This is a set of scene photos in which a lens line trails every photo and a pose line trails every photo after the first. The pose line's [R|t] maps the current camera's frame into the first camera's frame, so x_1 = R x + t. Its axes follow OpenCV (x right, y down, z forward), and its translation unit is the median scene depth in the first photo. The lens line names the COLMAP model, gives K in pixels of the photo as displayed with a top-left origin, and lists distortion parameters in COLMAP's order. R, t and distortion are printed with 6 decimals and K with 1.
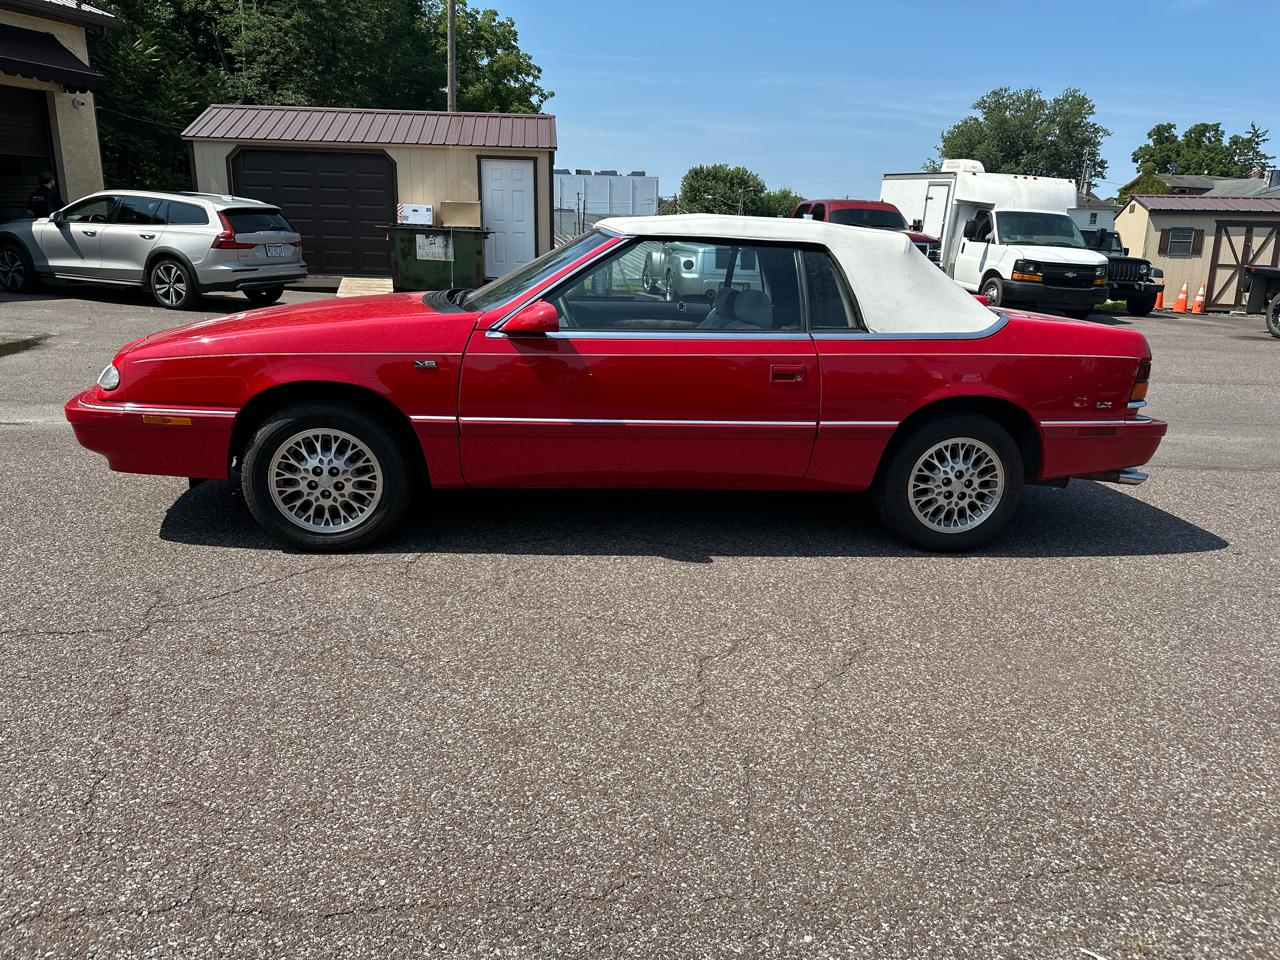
lens RADIAL K [[908.2, 0, 635.3], [0, 908.2, 471.5], [0, 0, 1]] dist [0.054029, -0.065704]
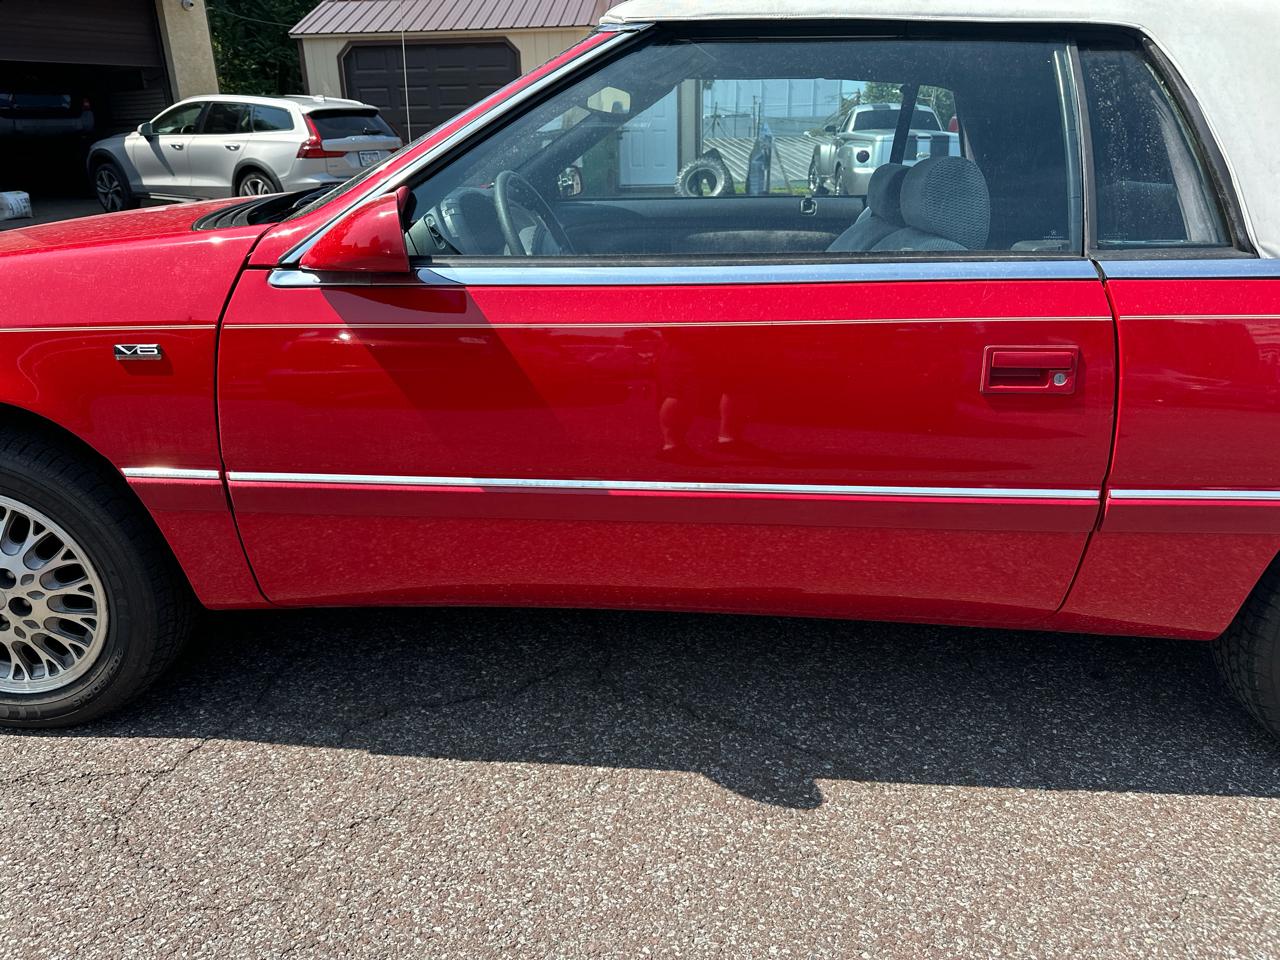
lens RADIAL K [[911.9, 0, 645.1], [0, 911.9, 487.0], [0, 0, 1]] dist [0.009103, -0.023710]
pose [[0.984378, 0.028905, -0.173681, 0.022191], [-0.010192, 0.994133, 0.107683, -0.028790], [0.175775, -0.104231, 0.978897, 0.171746]]
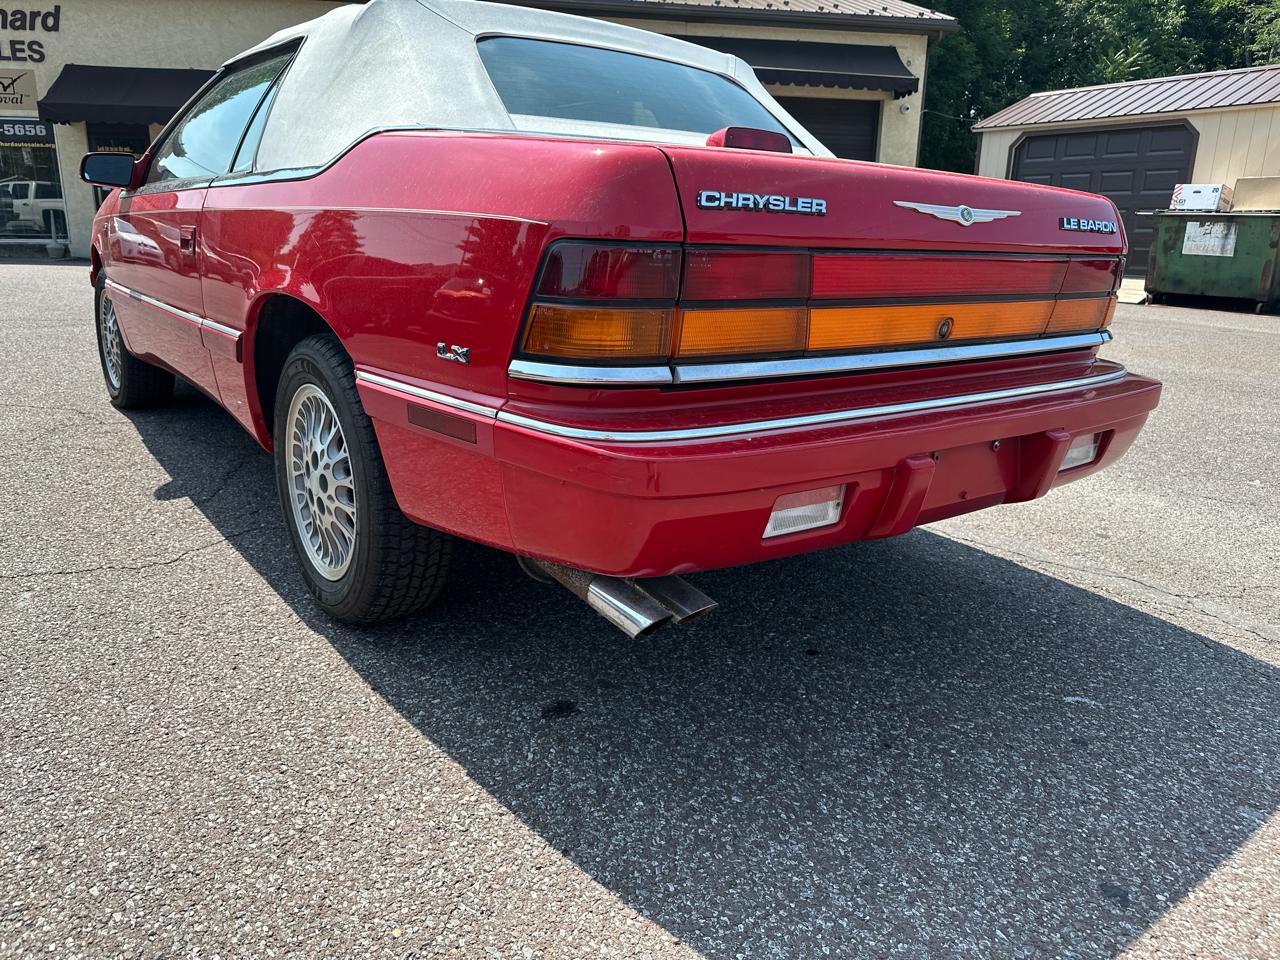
lens RADIAL K [[917.3, 0, 637.5], [0, 917.3, 483.5], [0, 0, 1]] dist [0.022578, -0.031471]
pose [[0.514553, 0.210707, -0.831166, 0.271648], [-0.228524, 0.967976, 0.103916, -0.024158], [0.826445, 0.136471, 0.546227, 0.273406]]
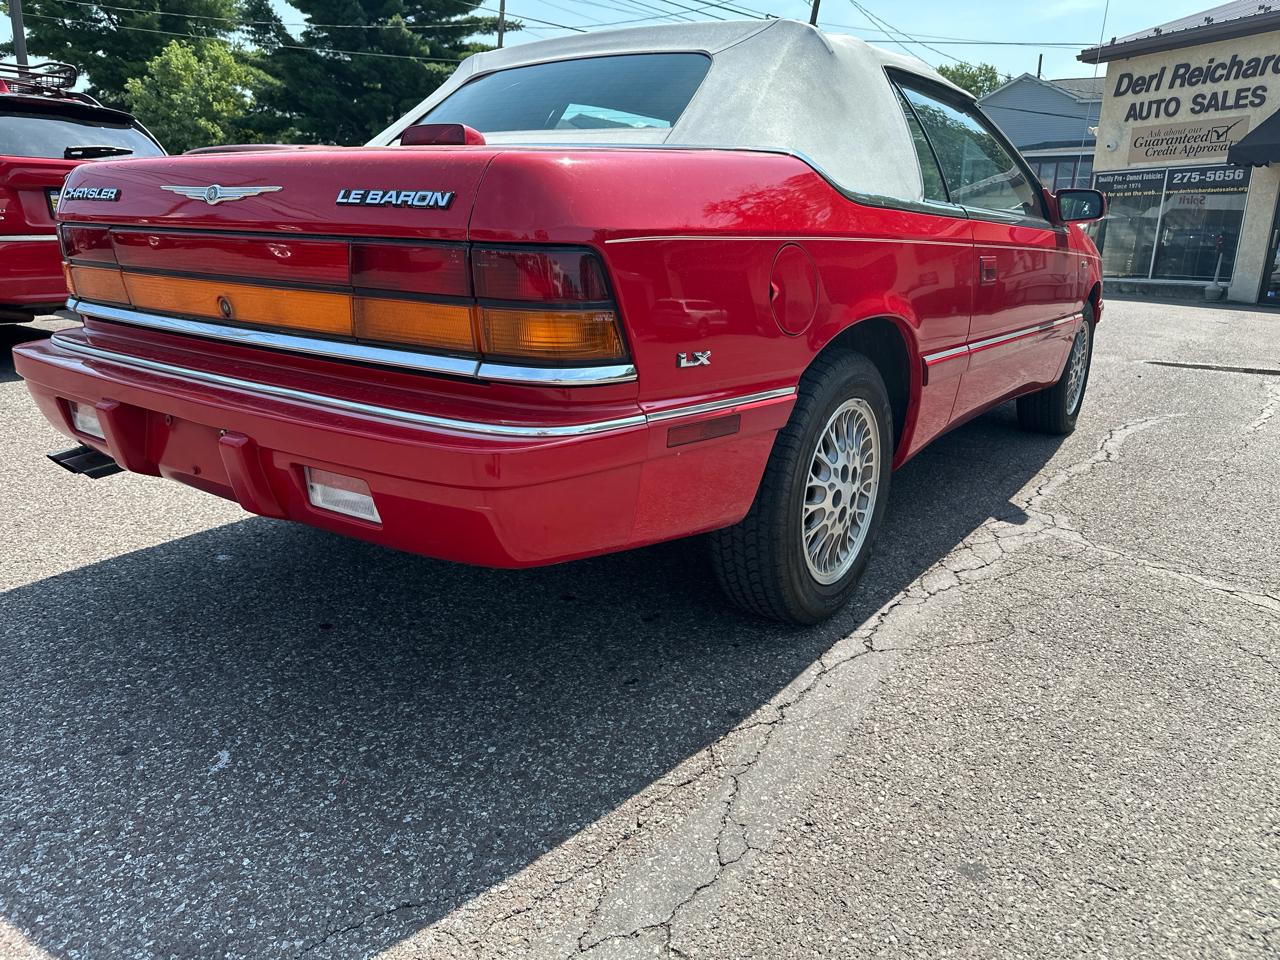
lens RADIAL K [[907.8, 0, 640.0], [0, 907.8, 480.0], [0, 0, 1]] dist [0.085695, -0.092368]
pose [[-0.682475, 0.133737, -0.718569, 0.238045], [-0.228414, 0.894854, 0.383488, -0.086458], [0.694301, 0.425852, -0.580169, 0.515657]]
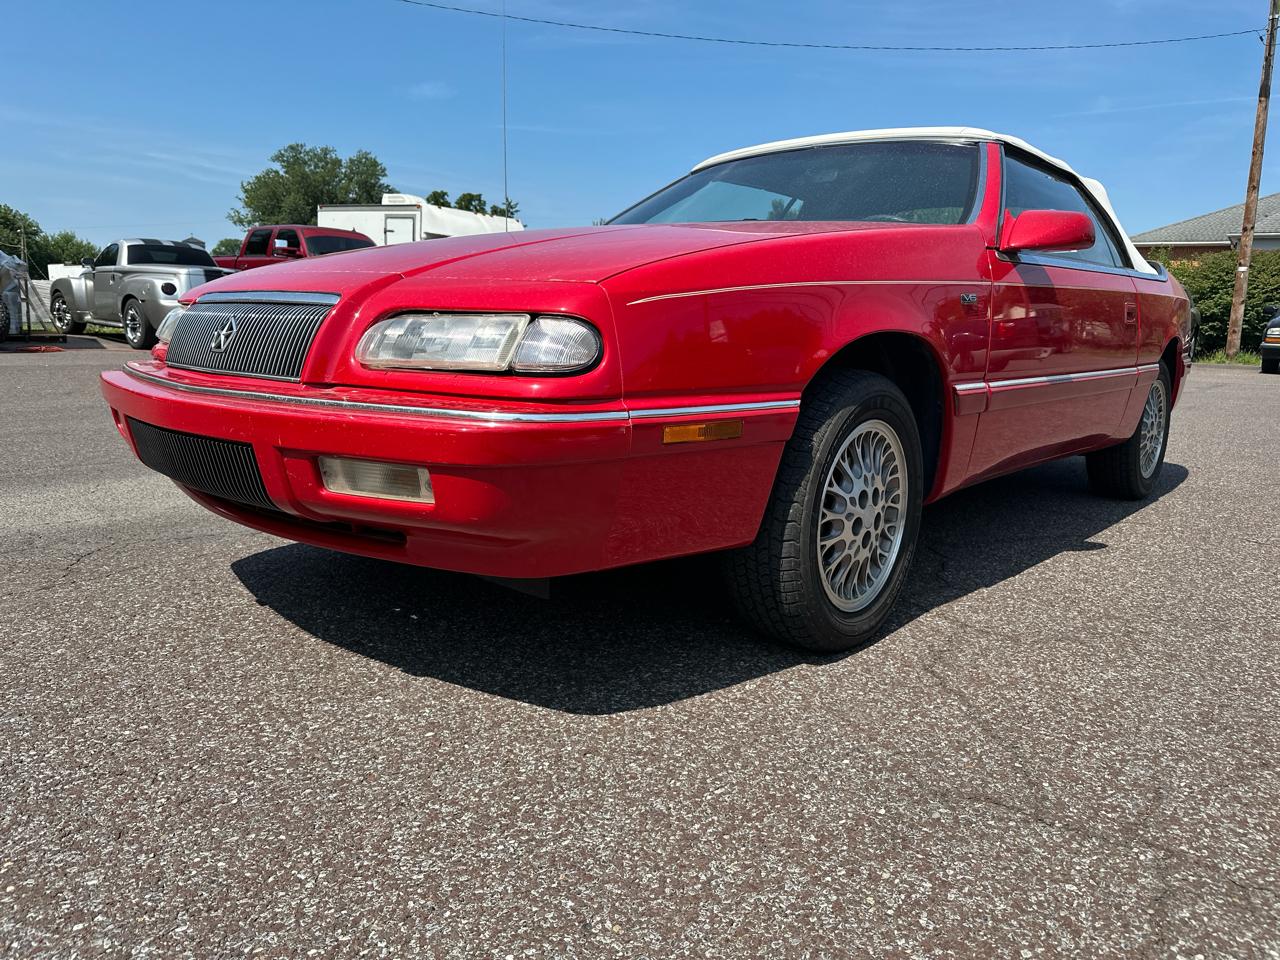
lens RADIAL K [[917.3, 0, 637.5], [0, 917.3, 483.5], [0, 0, 1]] dist [0.022578, -0.031471]
pose [[0.749804, -0.136204, 0.647489, -0.229942], [0.165967, 0.986014, 0.015223, -0.011524], [-0.640507, 0.096048, 0.761922, 0.189402]]
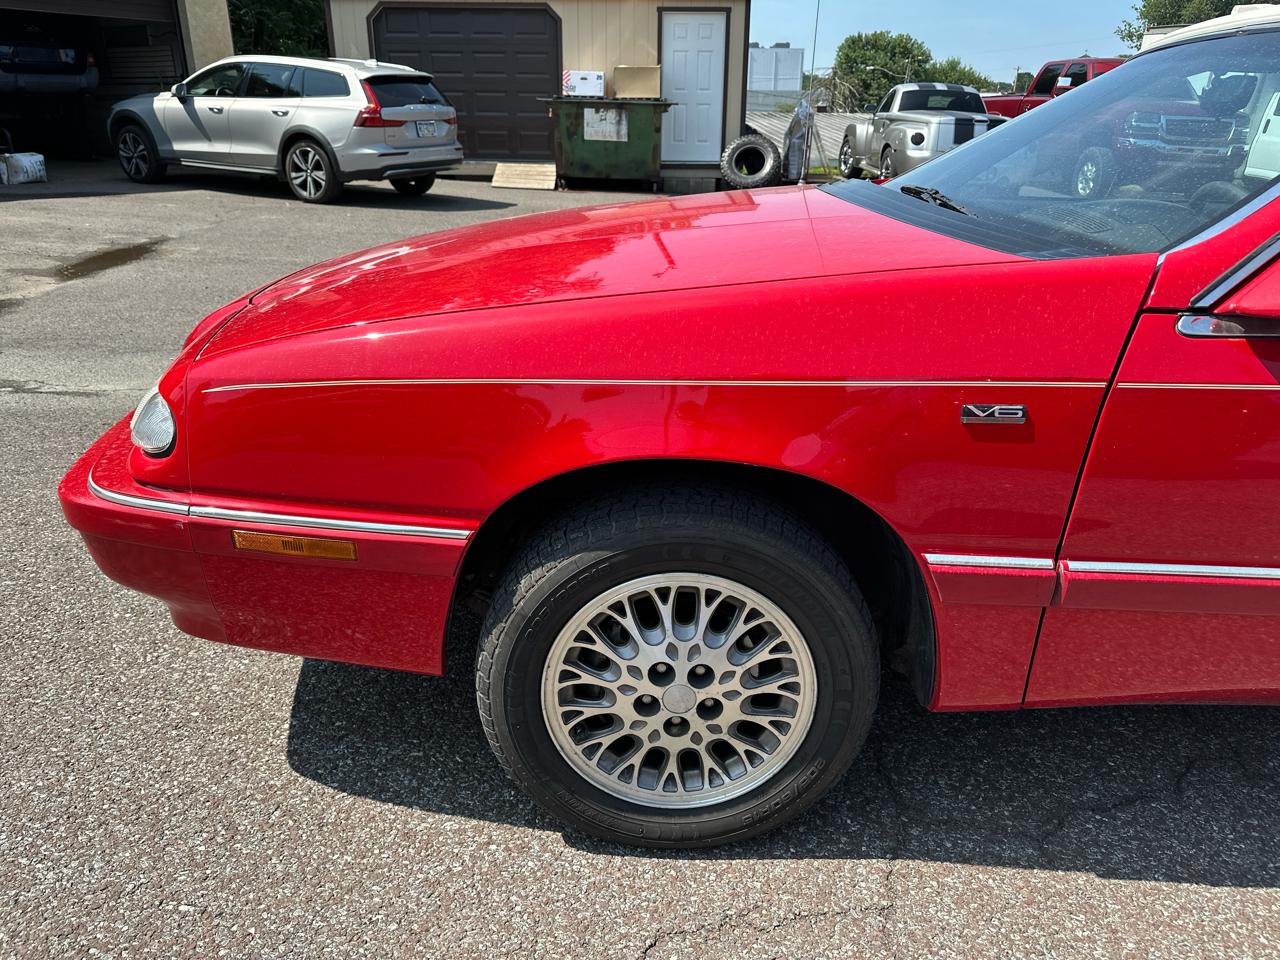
lens RADIAL K [[917.3, 0, 637.5], [0, 917.3, 483.5], [0, 0, 1]] dist [0.022578, -0.031471]
pose [[0.990856, 0.040999, -0.128541, -0.088696], [-0.024470, 0.991520, 0.127626, -0.036973], [0.132684, -0.123314, 0.983458, 0.178320]]
